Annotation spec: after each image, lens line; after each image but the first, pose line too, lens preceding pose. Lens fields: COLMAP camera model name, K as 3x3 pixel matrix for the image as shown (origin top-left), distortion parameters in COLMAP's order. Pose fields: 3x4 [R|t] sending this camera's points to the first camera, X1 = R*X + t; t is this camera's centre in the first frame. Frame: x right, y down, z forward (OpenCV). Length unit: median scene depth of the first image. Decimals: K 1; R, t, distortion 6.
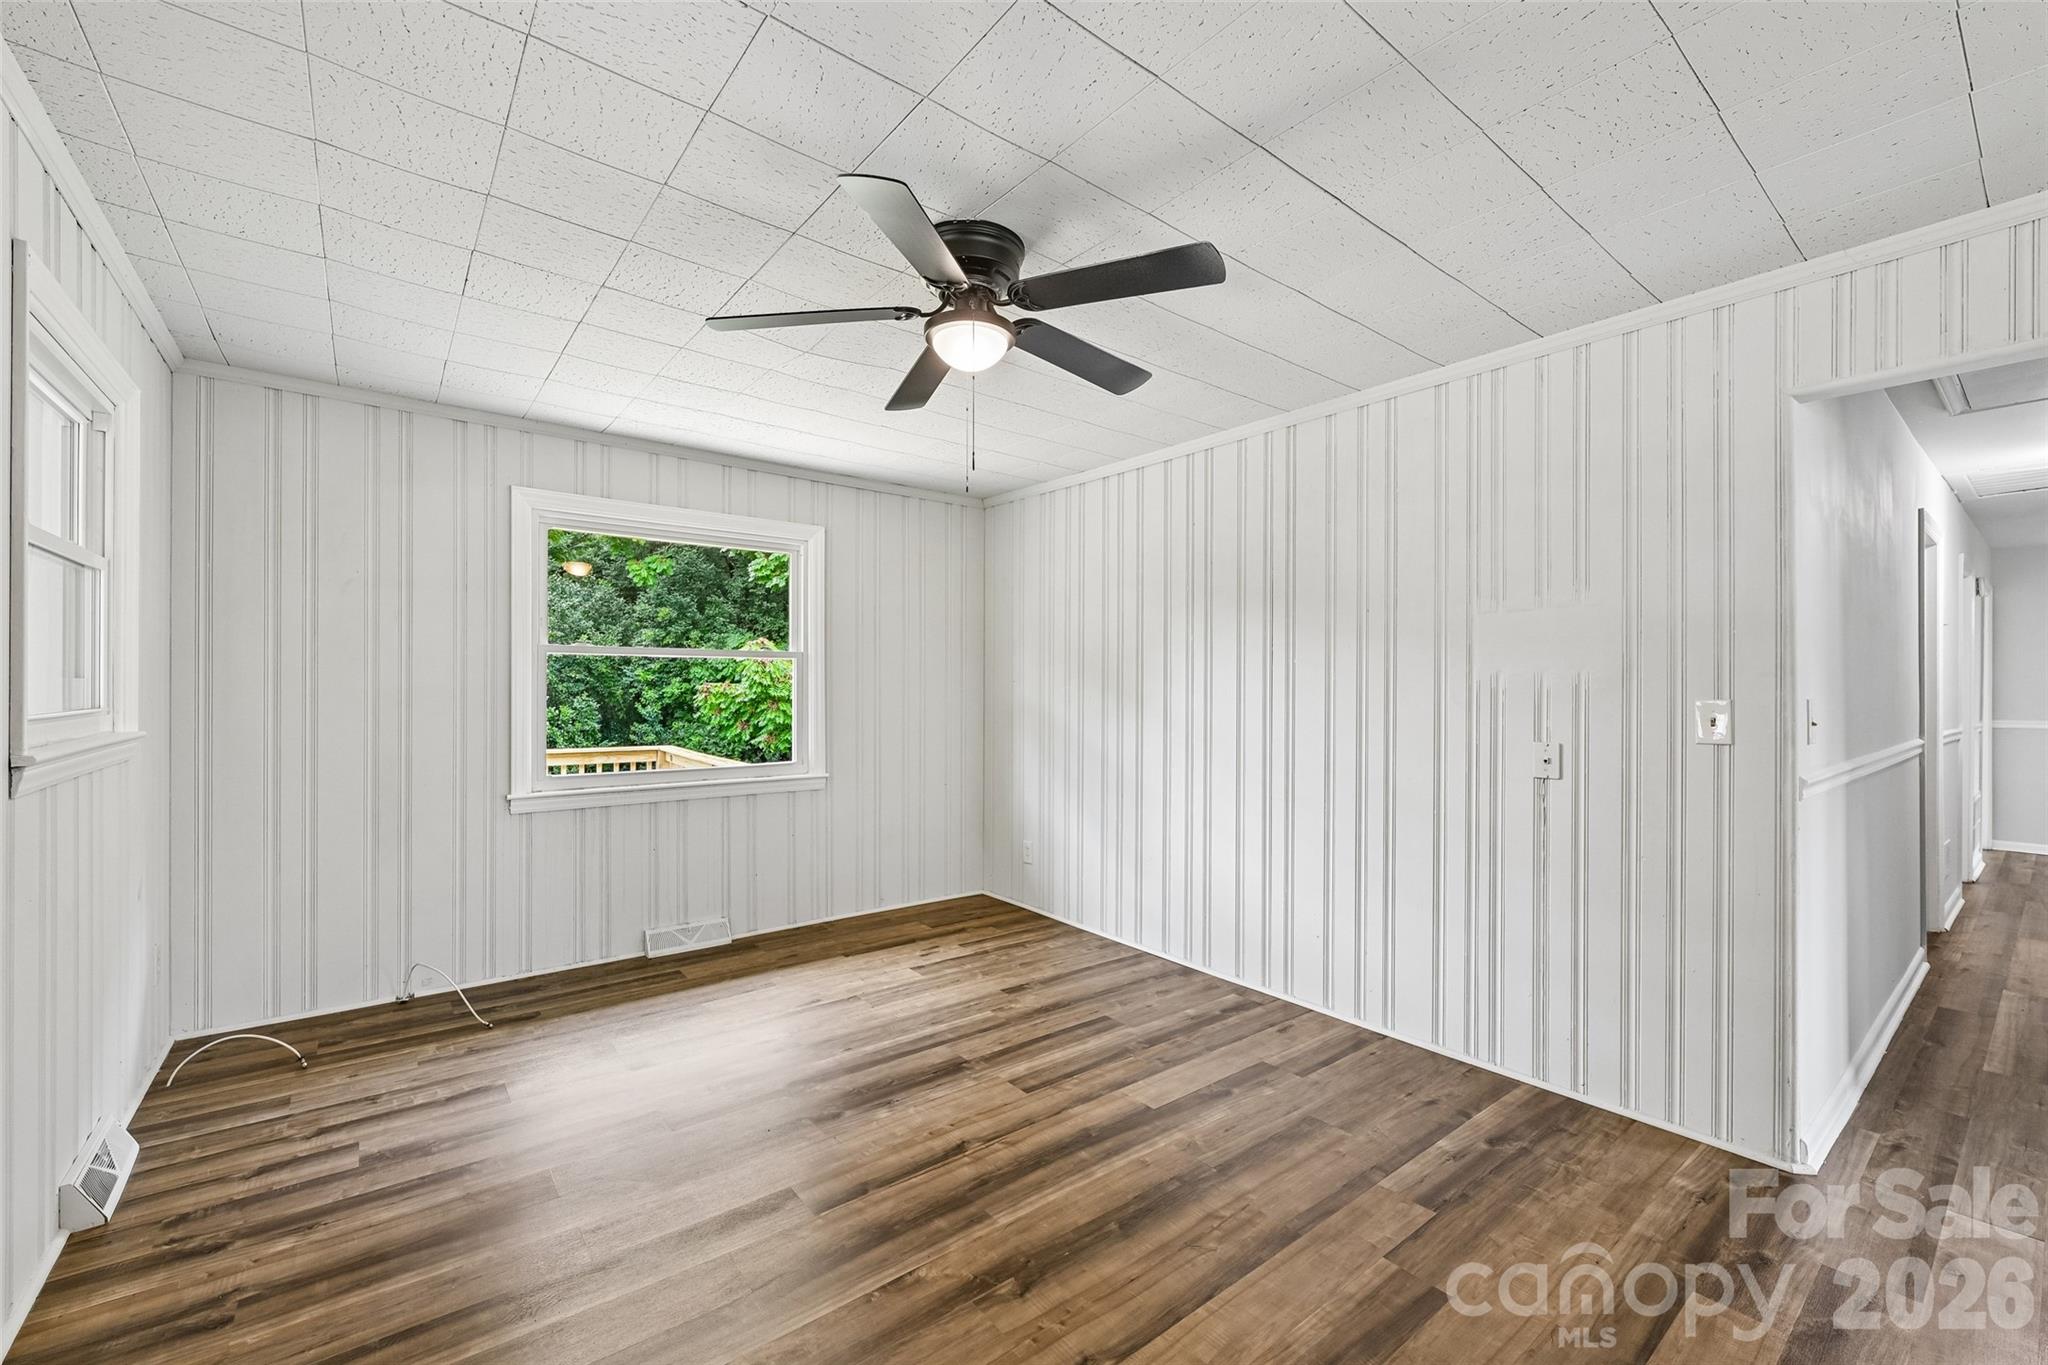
lens RADIAL K [[825.4, 0, 1010.4], [0, 825.4, 688.5], [0, 0, 1]] dist [-0.001855, -0.000053]
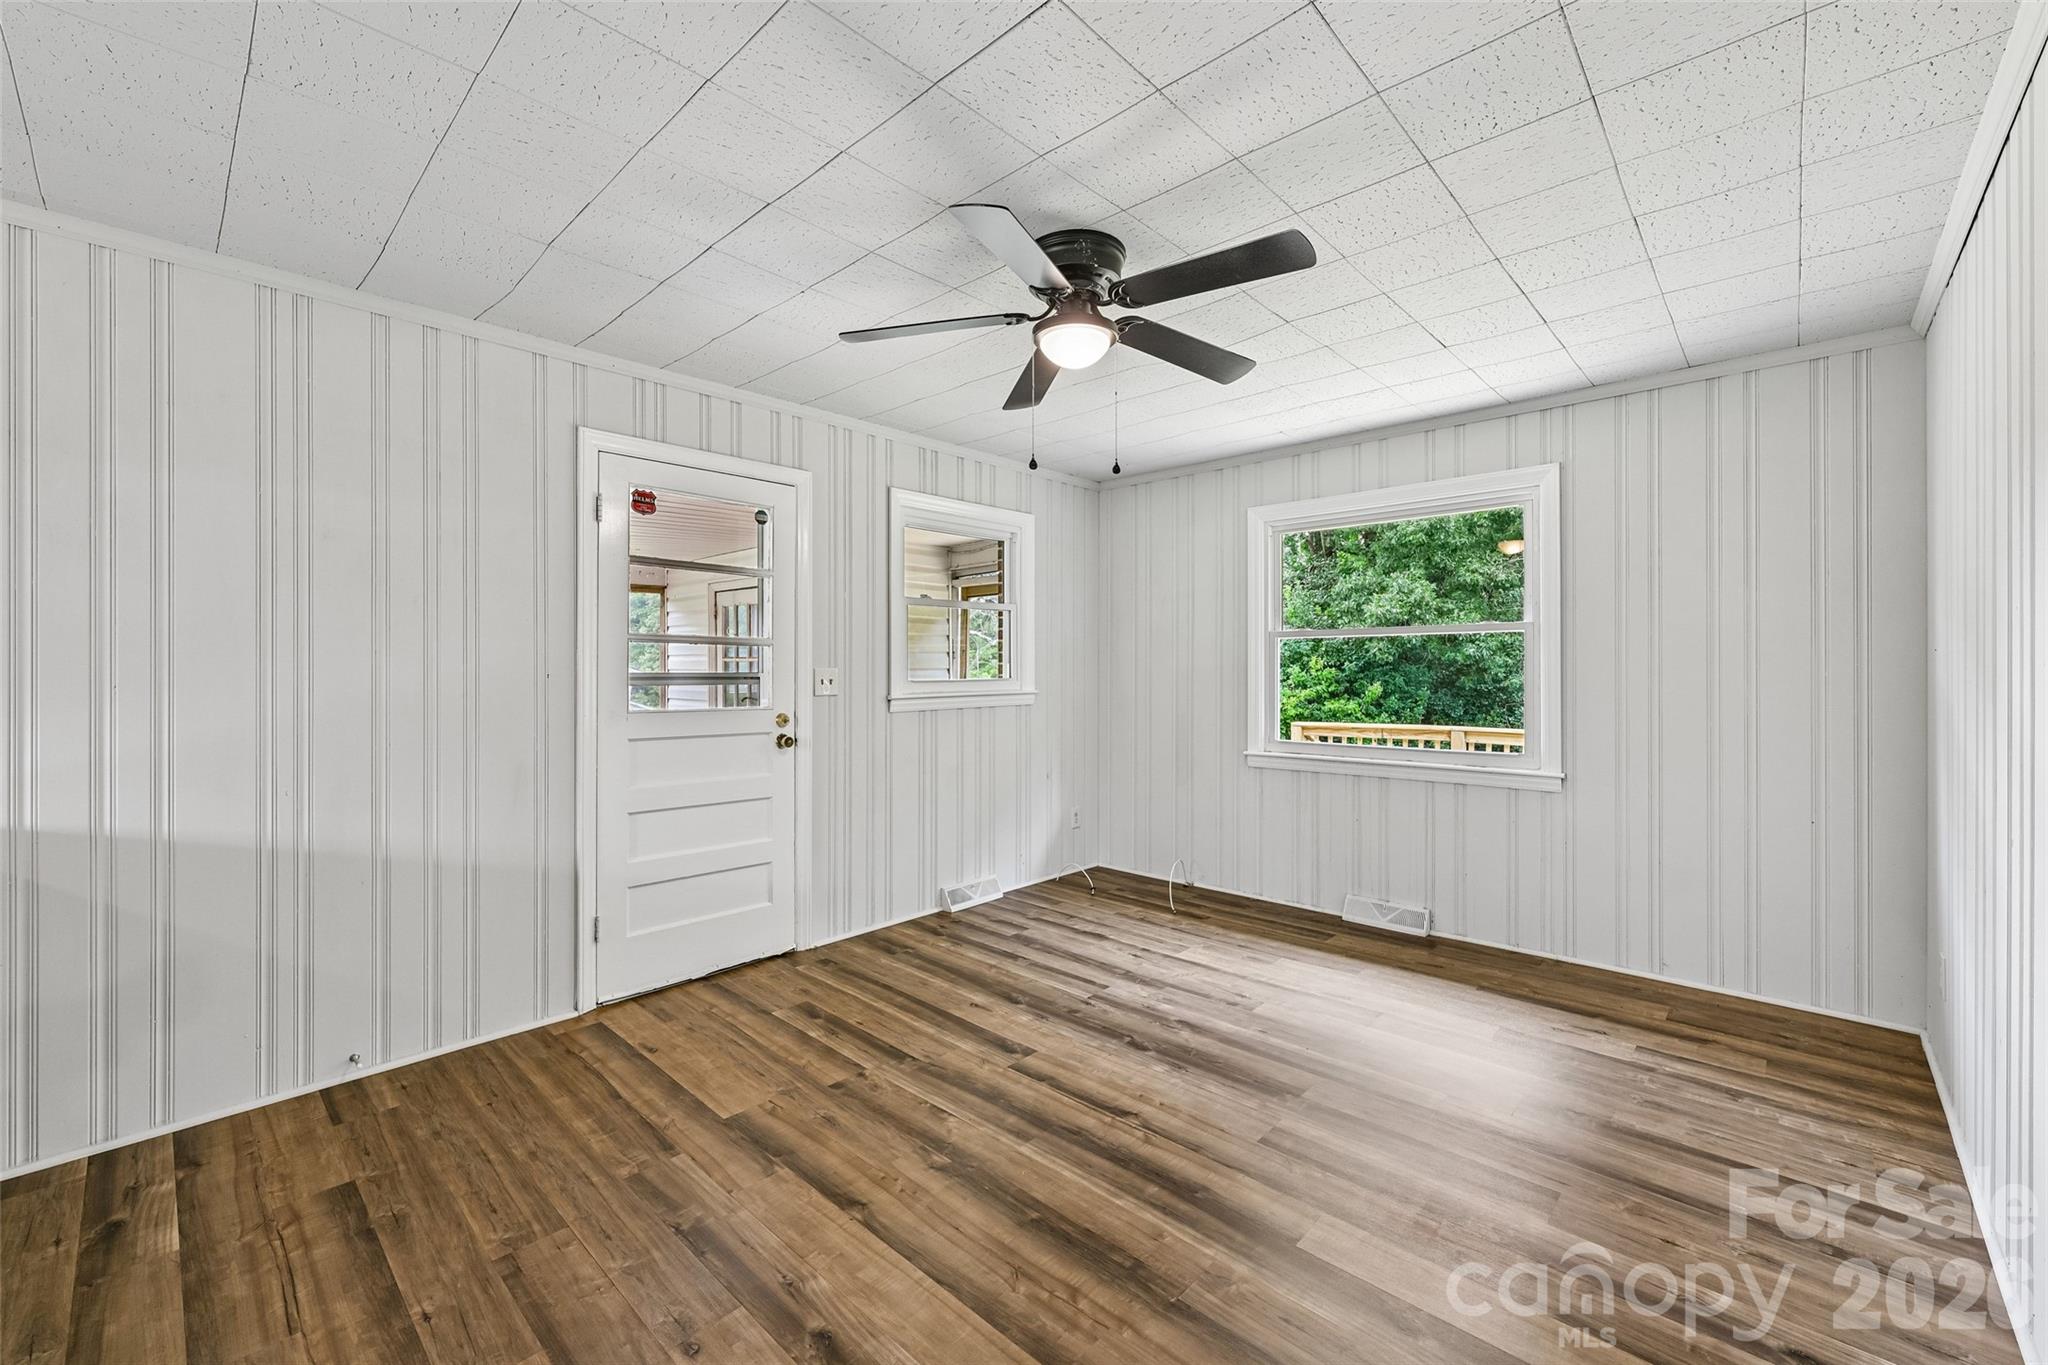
lens RADIAL K [[825.4, 0, 1023.0], [0, 825.4, 668.0], [0, 0, 1]] dist [-0.001855, -0.000053]
pose [[0.156532, -0.004710, -0.987662, 0.705042], [0.002934, 0.999986, -0.004304, 0.005971], [0.987669, -0.002224, 0.156544, 0.541354]]
